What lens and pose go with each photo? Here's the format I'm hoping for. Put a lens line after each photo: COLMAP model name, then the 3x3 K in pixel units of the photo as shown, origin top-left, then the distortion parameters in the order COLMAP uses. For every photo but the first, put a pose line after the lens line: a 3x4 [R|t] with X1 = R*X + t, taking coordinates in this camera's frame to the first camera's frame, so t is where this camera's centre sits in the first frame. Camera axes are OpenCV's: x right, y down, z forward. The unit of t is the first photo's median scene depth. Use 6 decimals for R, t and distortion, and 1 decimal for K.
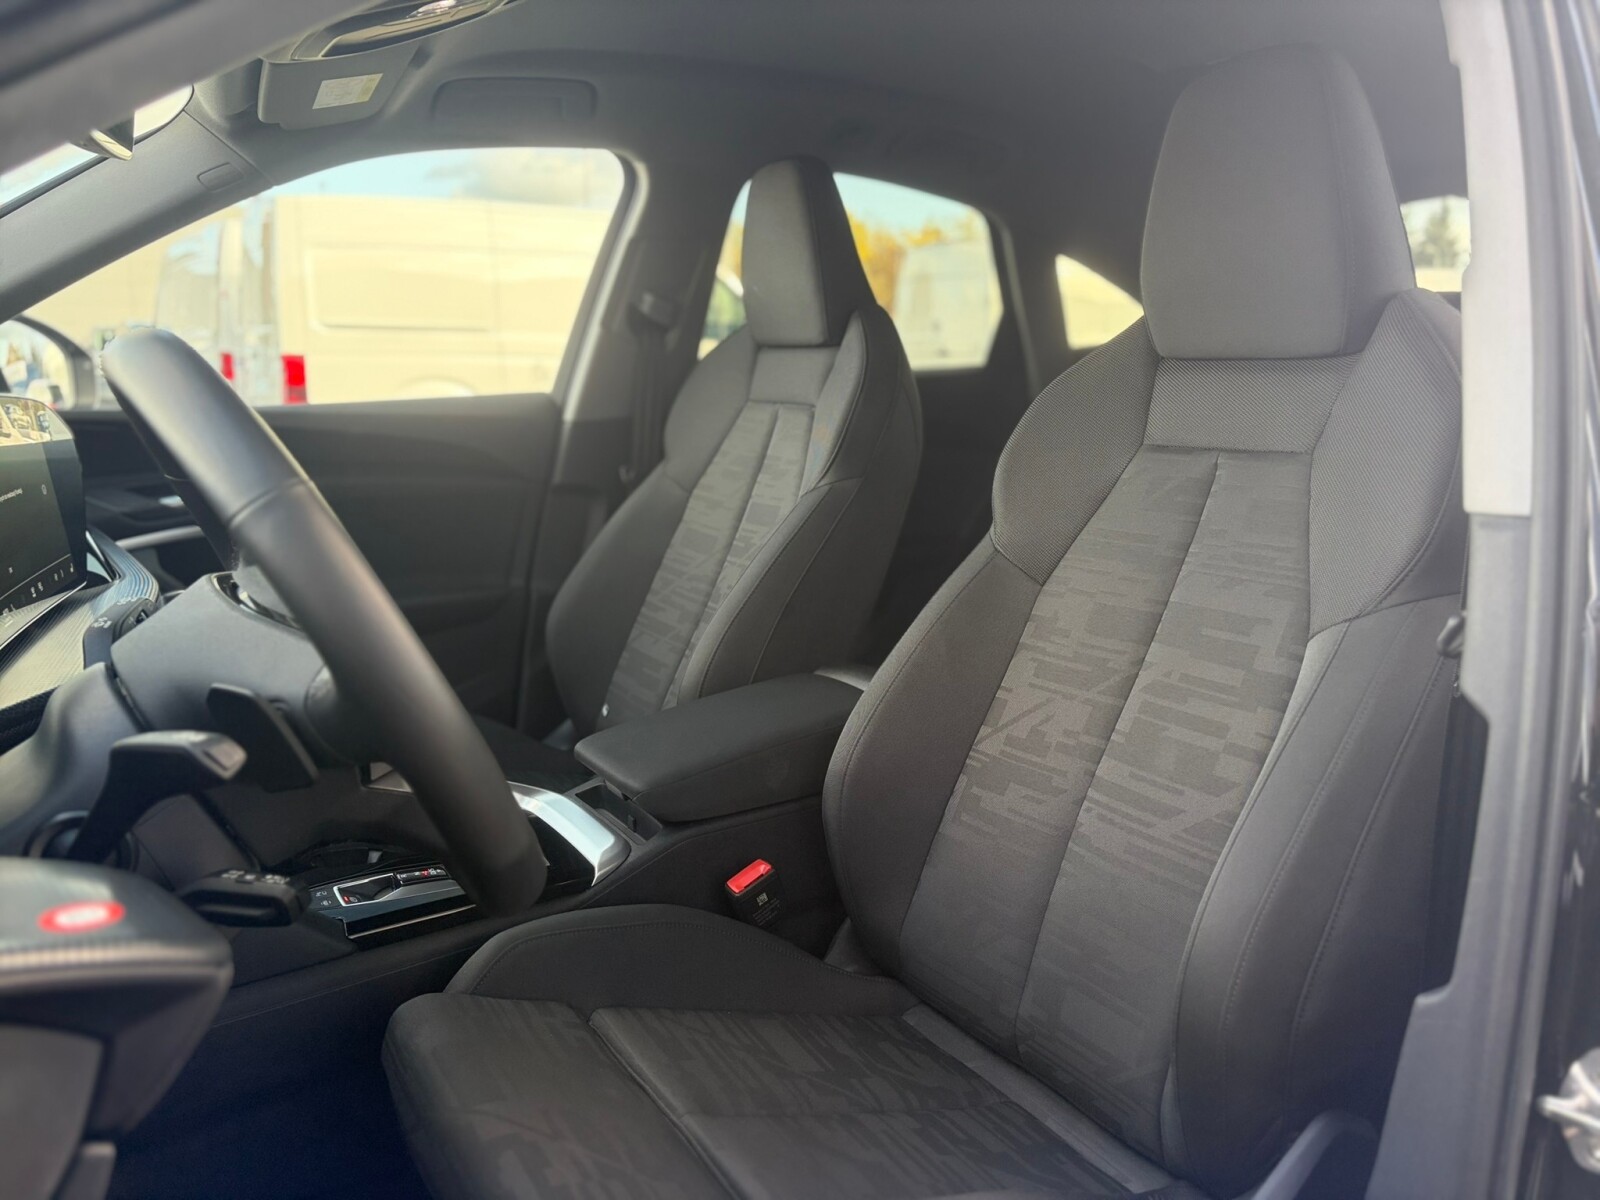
lens RADIAL K [[1248.2, 0, 800.0], [0, 1248.2, 600.0], [0, 0, 1]] dist [-0.007669, 0.005397]
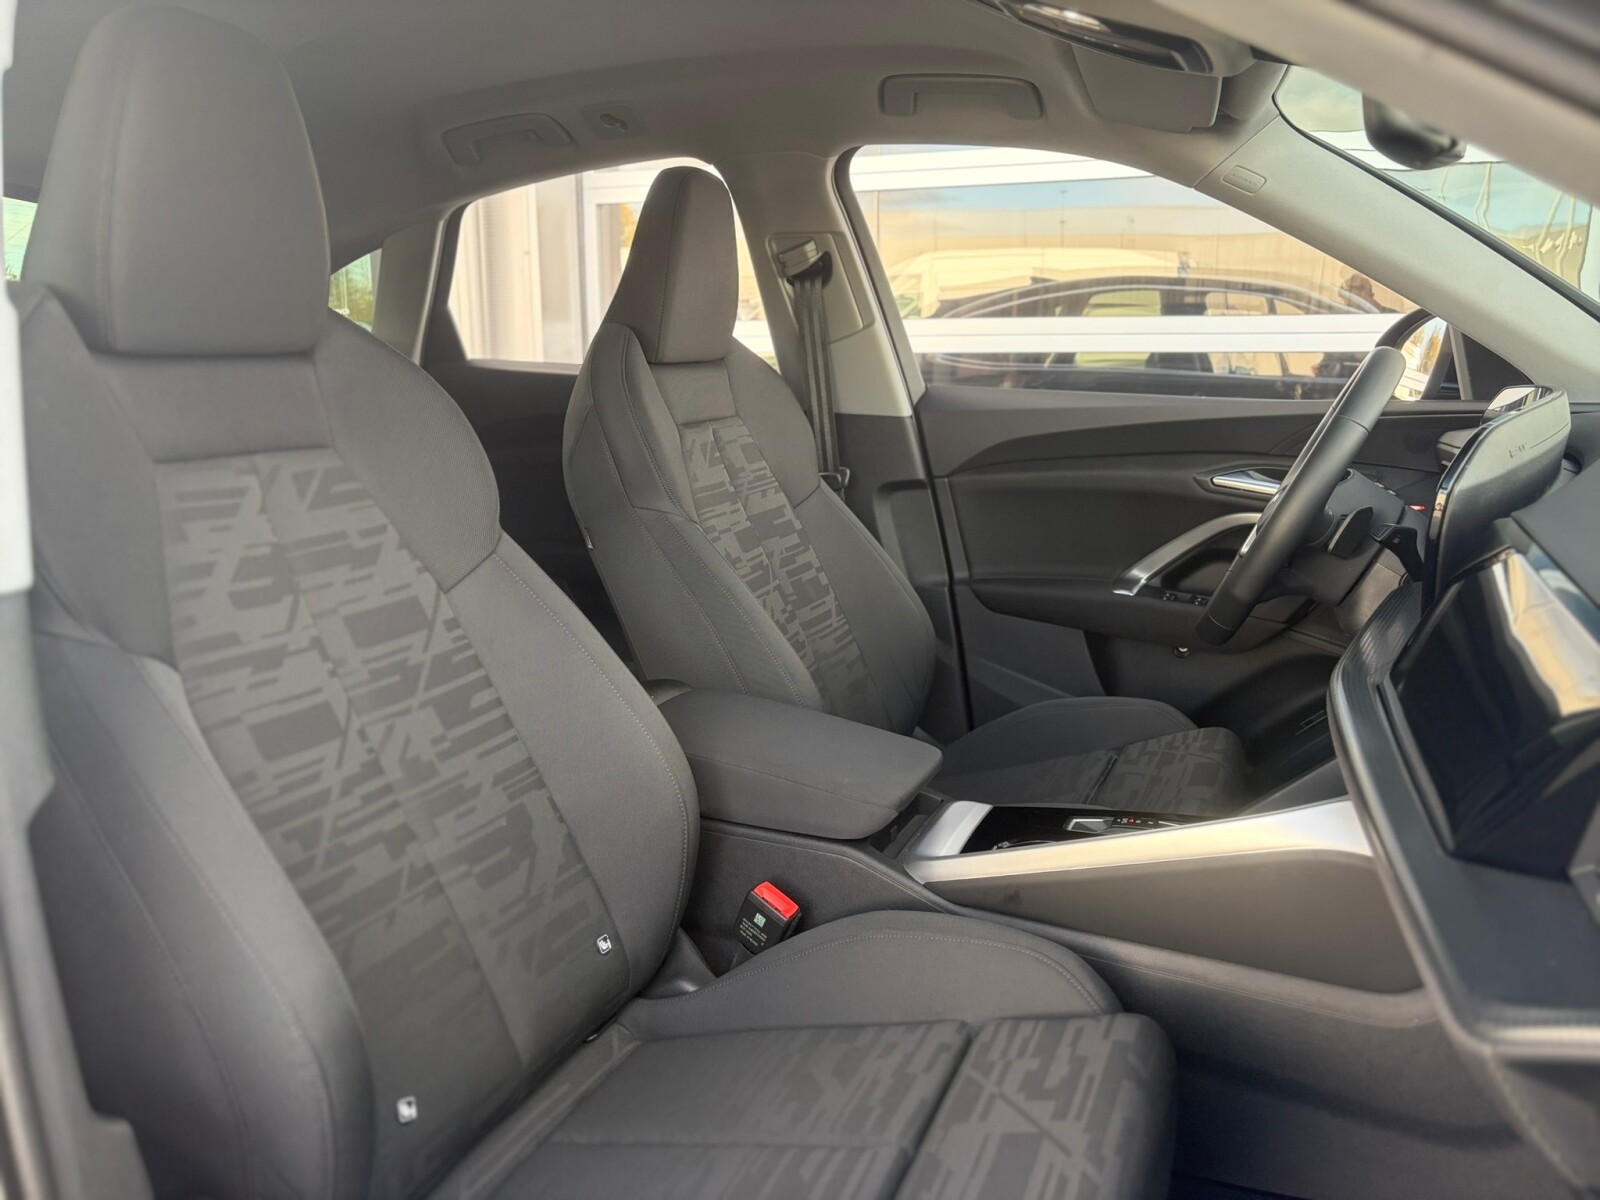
lens RADIAL K [[1248.2, 0, 800.0], [0, 1248.2, 600.0], [0, 0, 1]] dist [-0.007669, 0.005397]
pose [[-0.614205, -0.194068, 0.764912, -1.020879], [0.102268, 0.941542, 0.320999, -0.418571], [-0.782492, 0.275385, -0.558453, 1.948069]]
